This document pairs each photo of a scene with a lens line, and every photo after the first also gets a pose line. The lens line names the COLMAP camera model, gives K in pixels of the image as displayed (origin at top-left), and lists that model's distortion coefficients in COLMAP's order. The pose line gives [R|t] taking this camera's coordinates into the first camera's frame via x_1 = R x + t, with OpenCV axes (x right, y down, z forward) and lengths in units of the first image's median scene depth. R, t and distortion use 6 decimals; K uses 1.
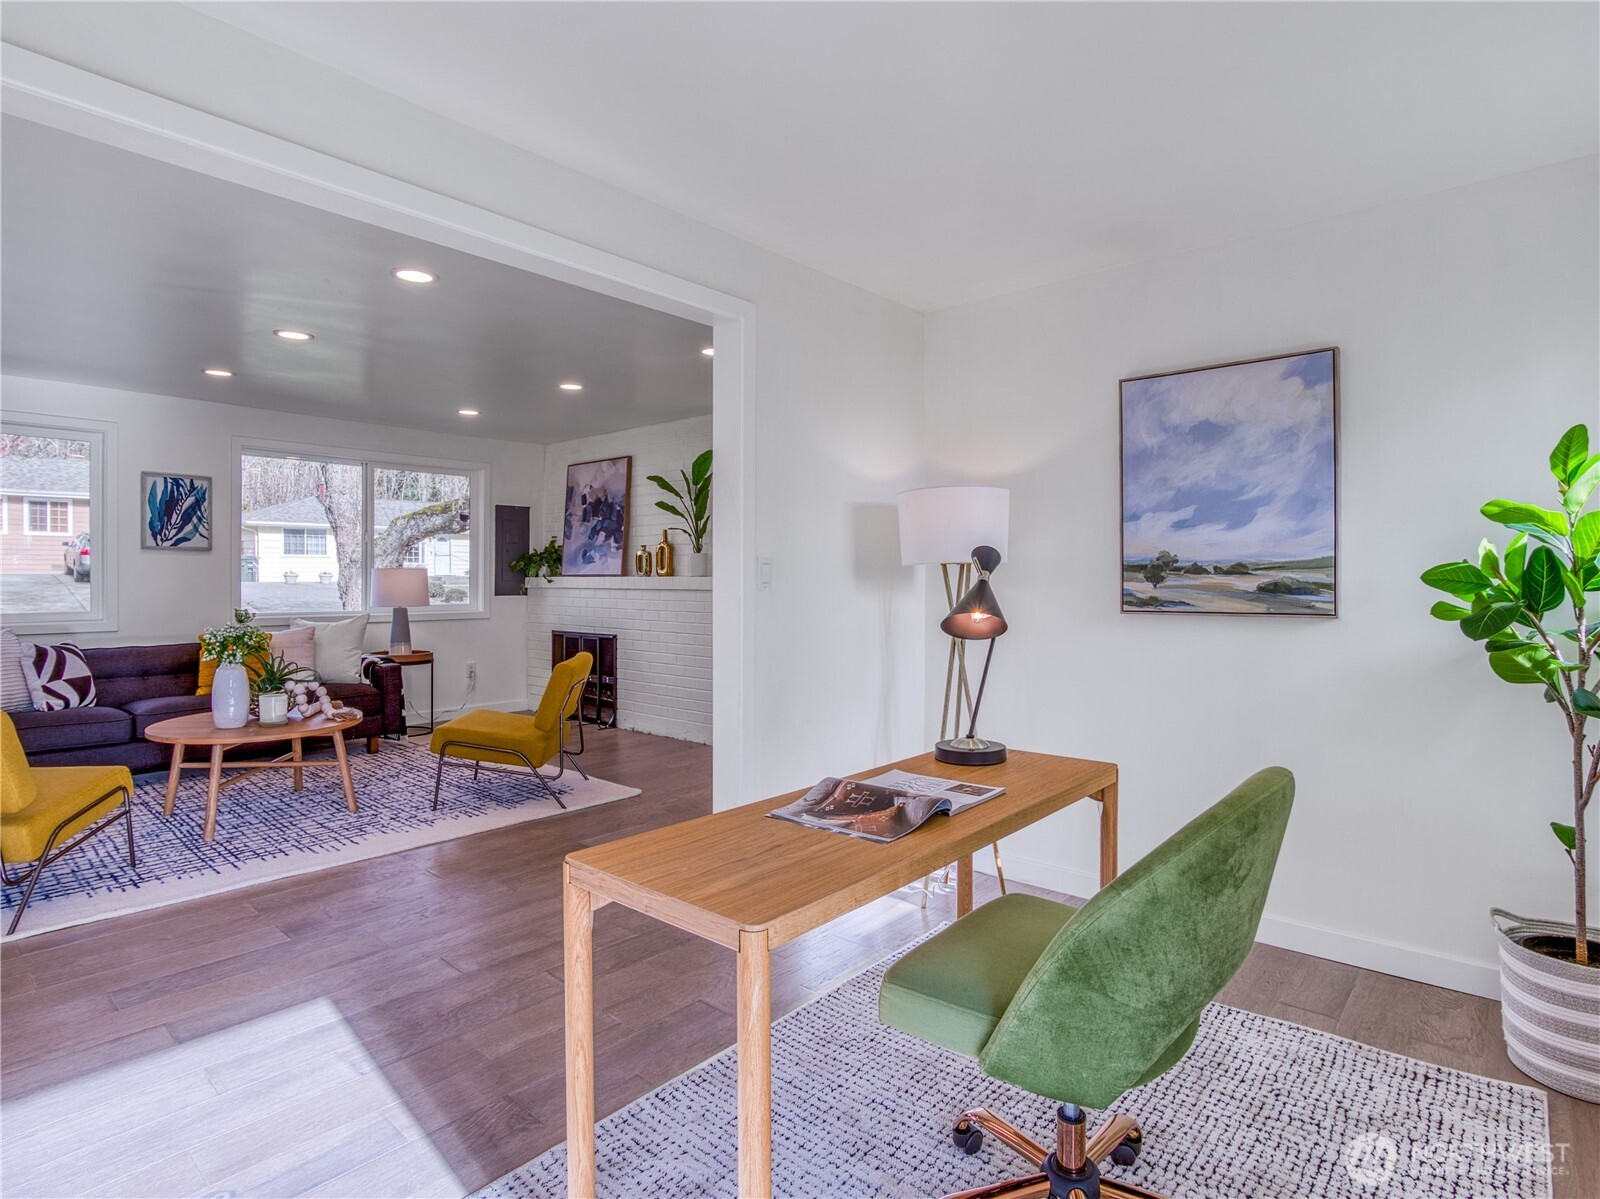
lens RADIAL K [[844.3, 0, 805.1], [0, 844.3, 586.4], [0, 0, 1]] dist [-0.033169, 0.002011]
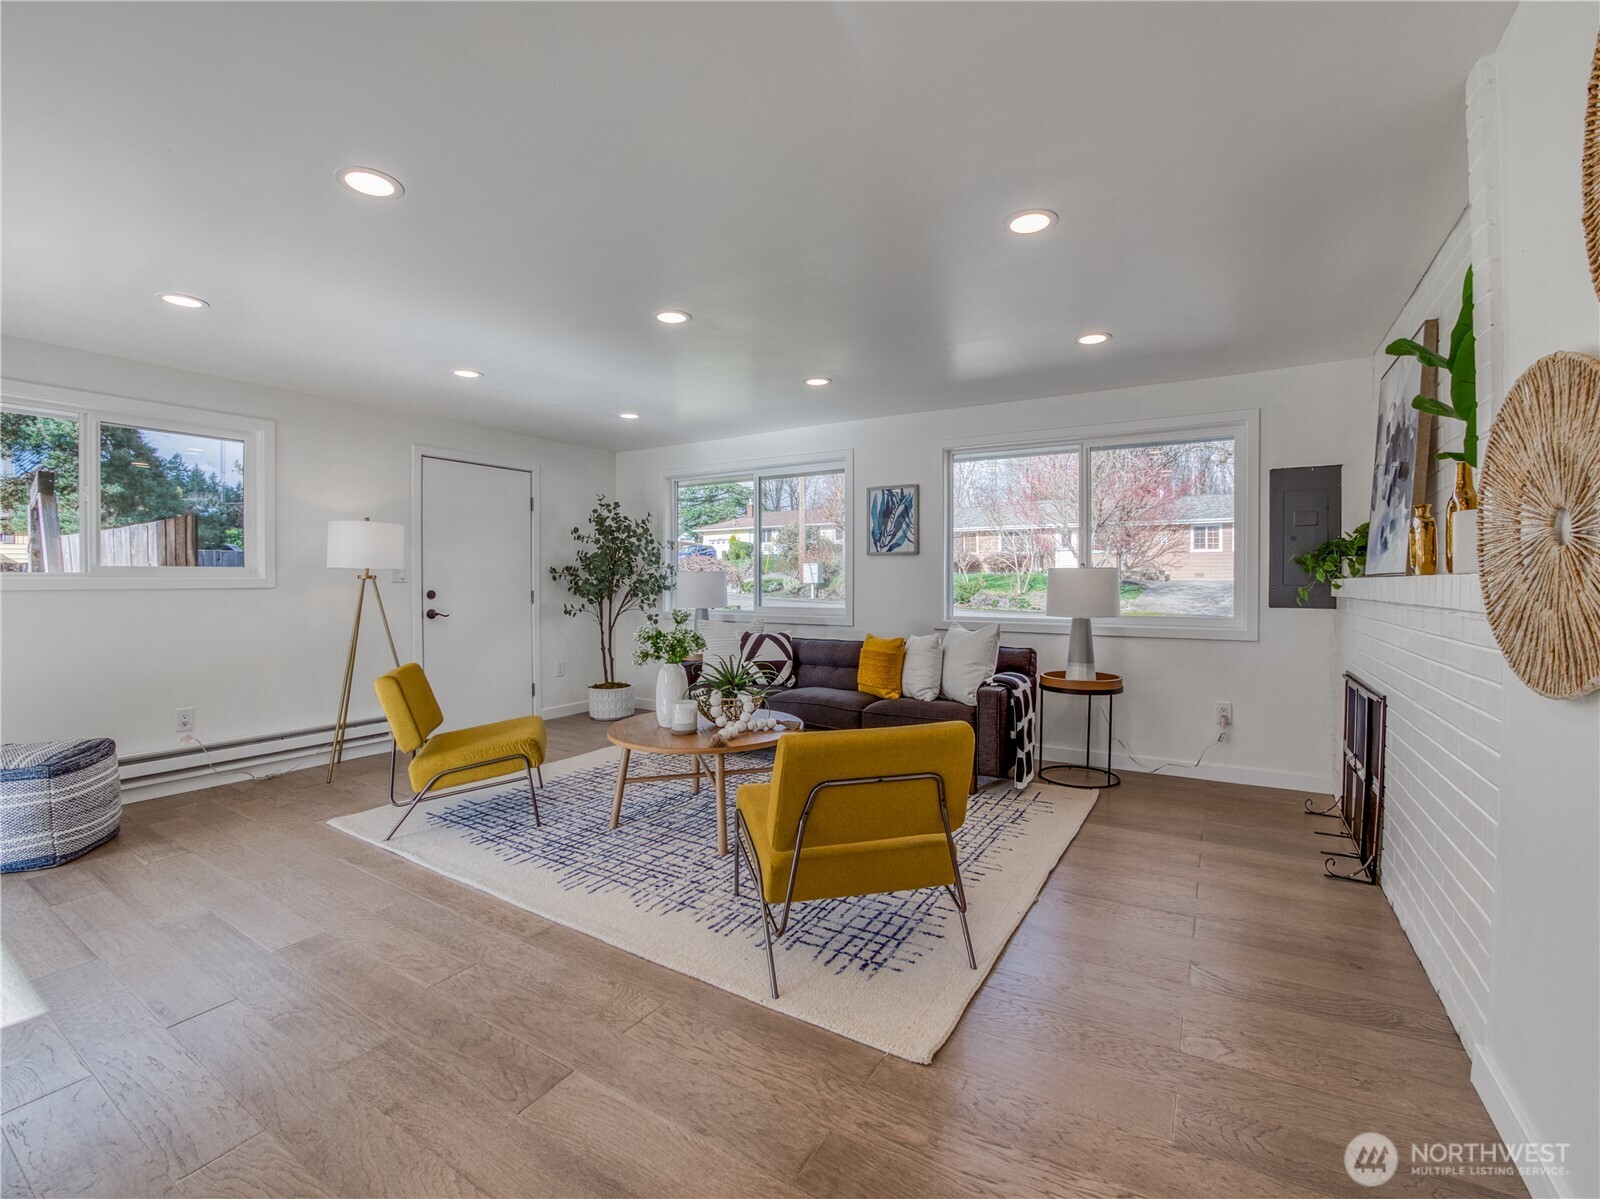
lens RADIAL K [[684.5, 0, 810.6], [0, 684.5, 589.9], [0, 0, 1]] dist [-0.038838, 0.000824]
pose [[0.171730, 0.008496, -0.985107, 0.158791], [-0.013279, 0.999892, 0.006309, -0.002824], [0.985055, 0.011998, 0.171824, 1.029045]]
